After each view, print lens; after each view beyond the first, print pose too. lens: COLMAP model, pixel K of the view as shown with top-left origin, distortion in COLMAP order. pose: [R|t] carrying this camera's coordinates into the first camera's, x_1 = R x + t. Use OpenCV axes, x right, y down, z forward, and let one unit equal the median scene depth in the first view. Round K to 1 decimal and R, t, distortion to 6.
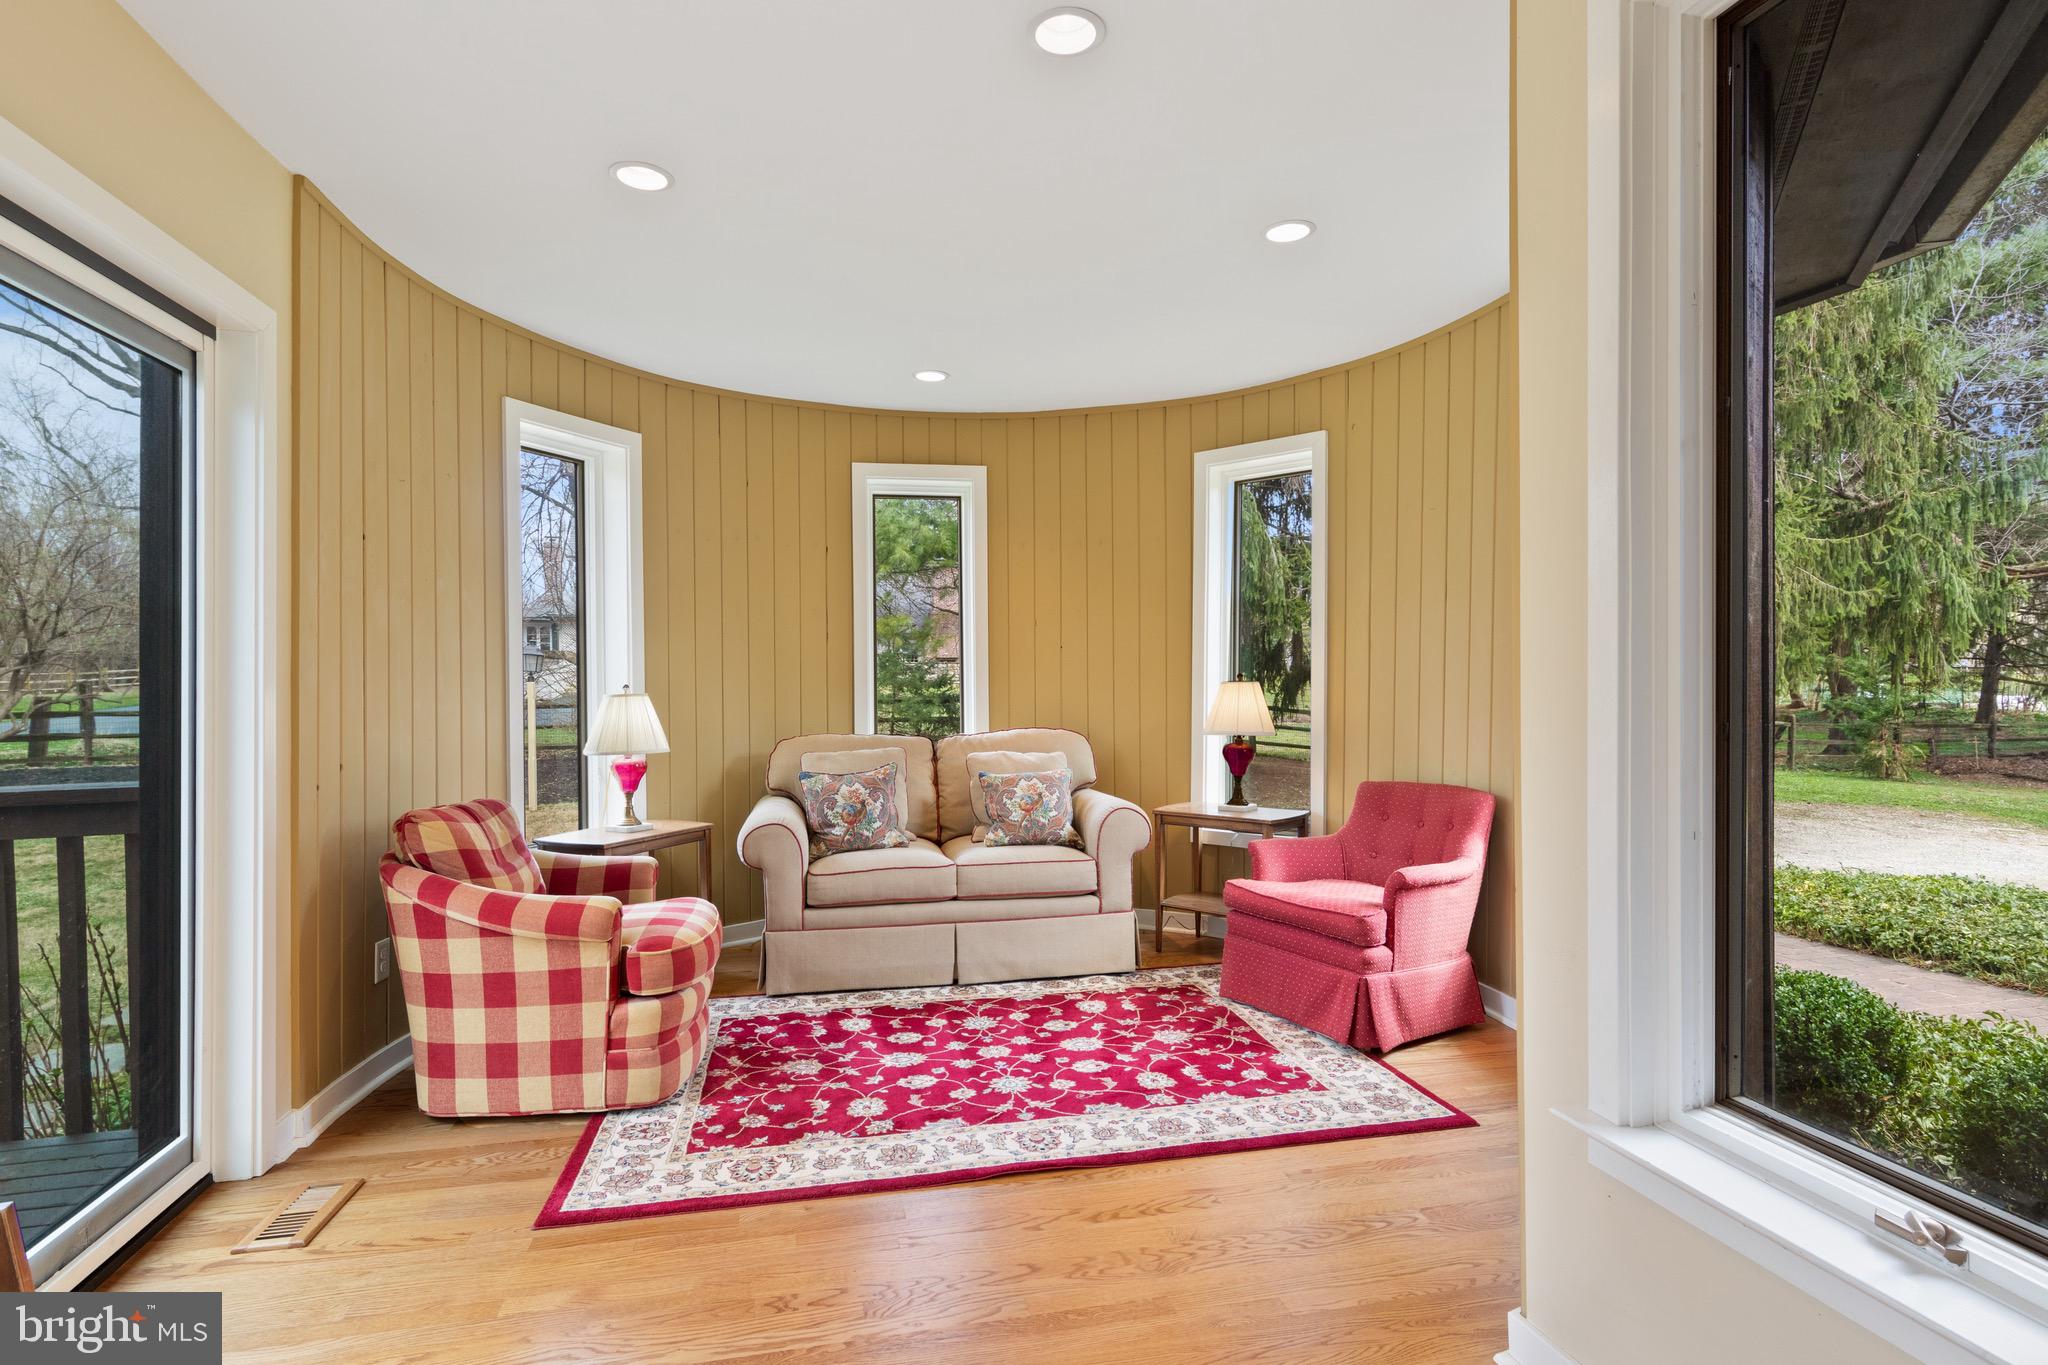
lens RADIAL K [[1049.1, 0, 1019.1], [0, 1049.1, 708.2], [0, 0, 1]] dist [0.010540, -0.001256]
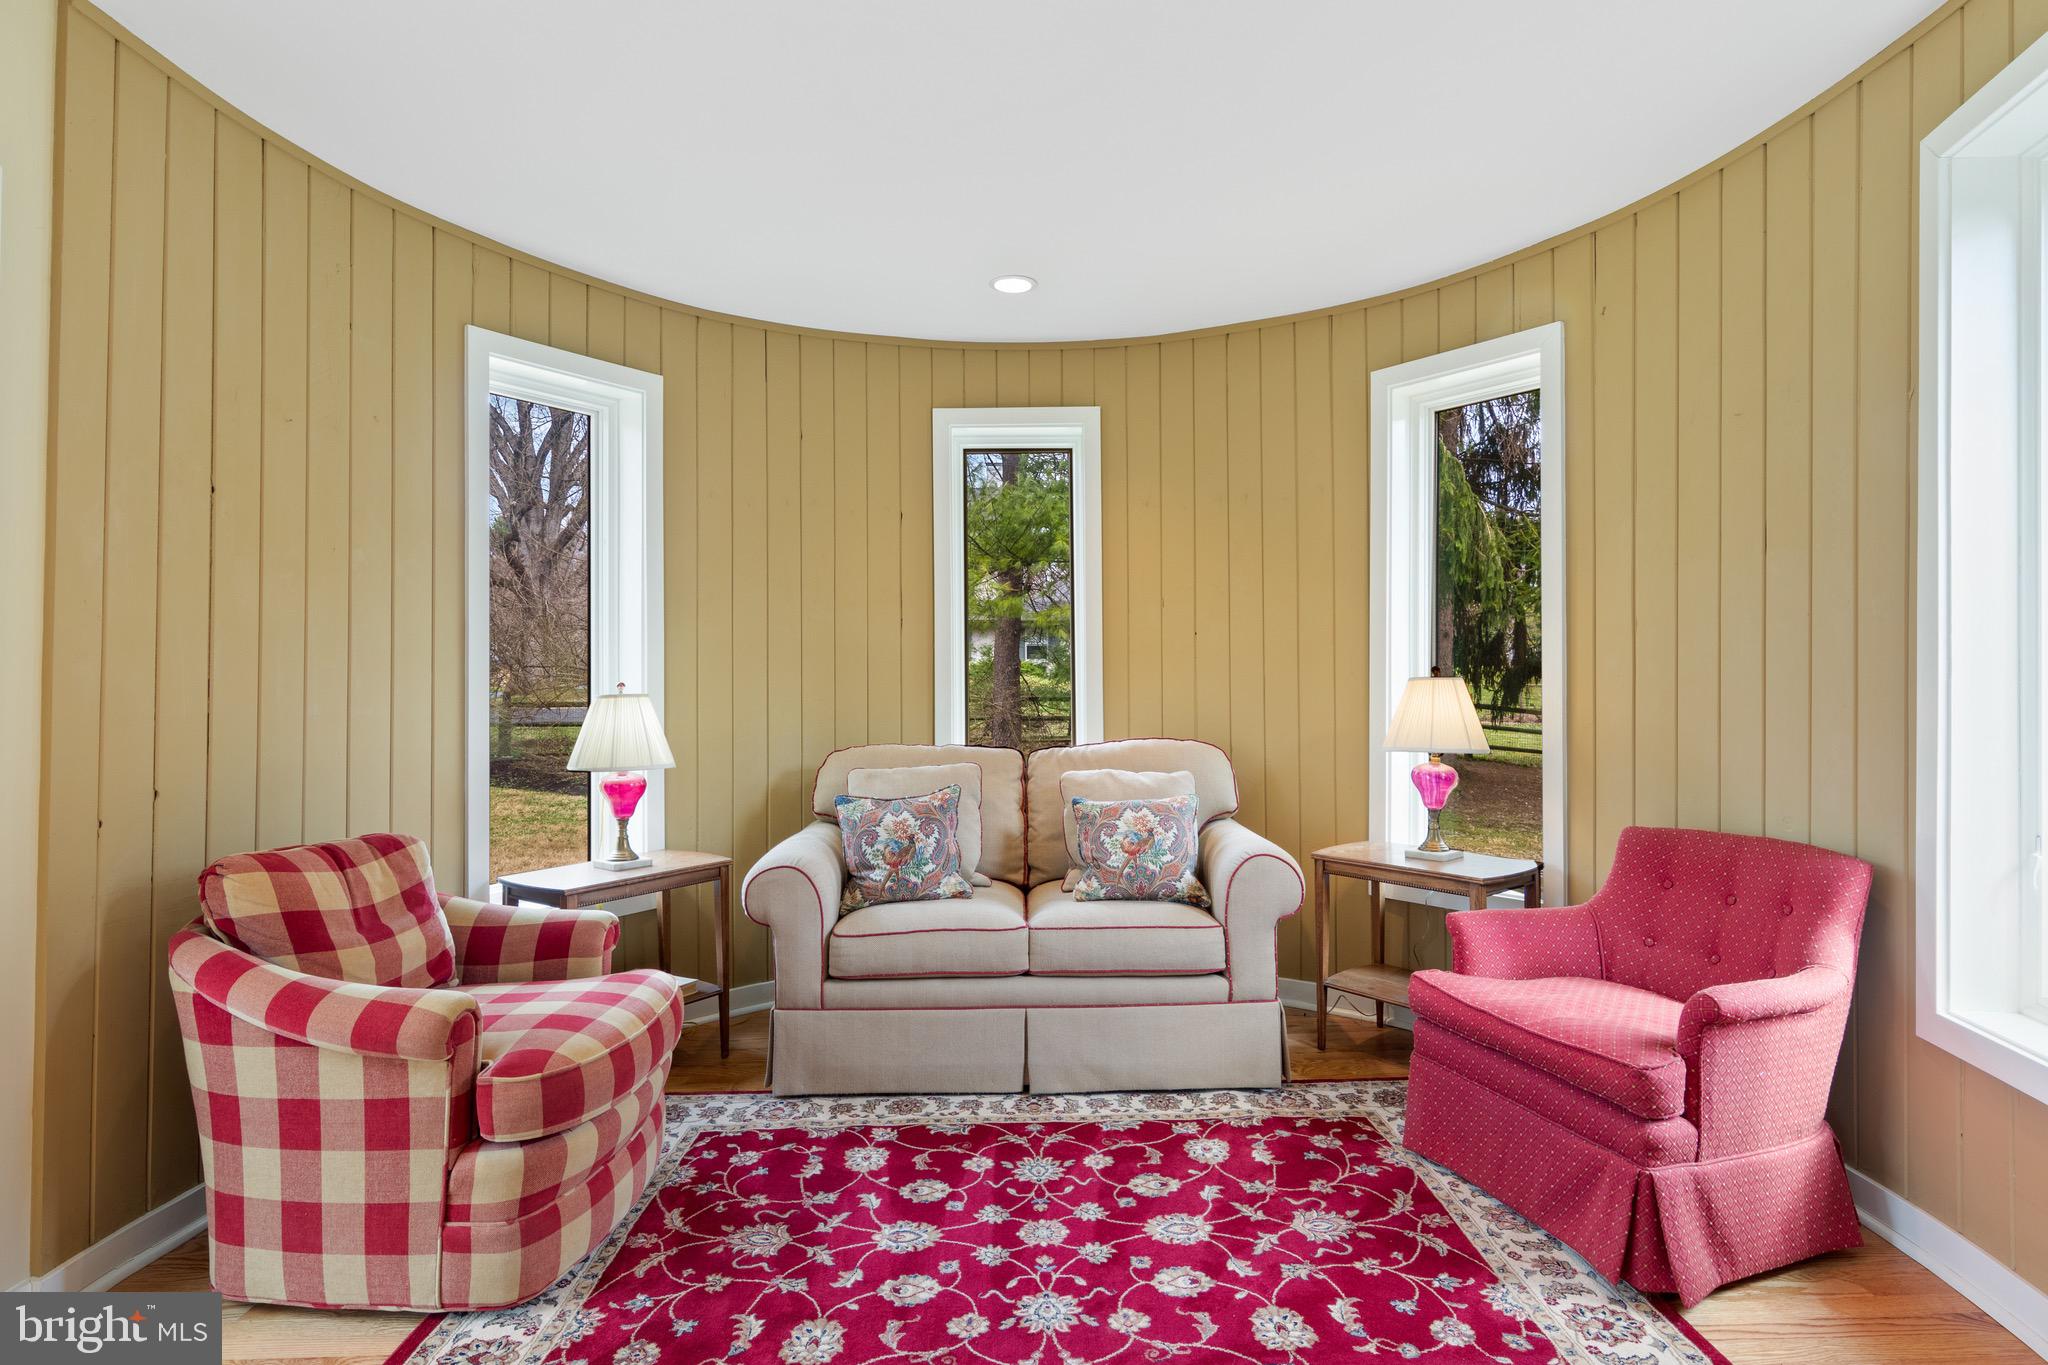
lens RADIAL K [[1049.1, 0, 1032.3], [0, 1049.1, 675.7], [0, 0, 1]] dist [0.010540, -0.001256]
pose [[0.984620, -0.001960, -0.174697, 0.068565], [-0.002978, 0.999603, -0.028001, -0.006091], [0.174682, 0.028090, 0.984224, 0.261260]]
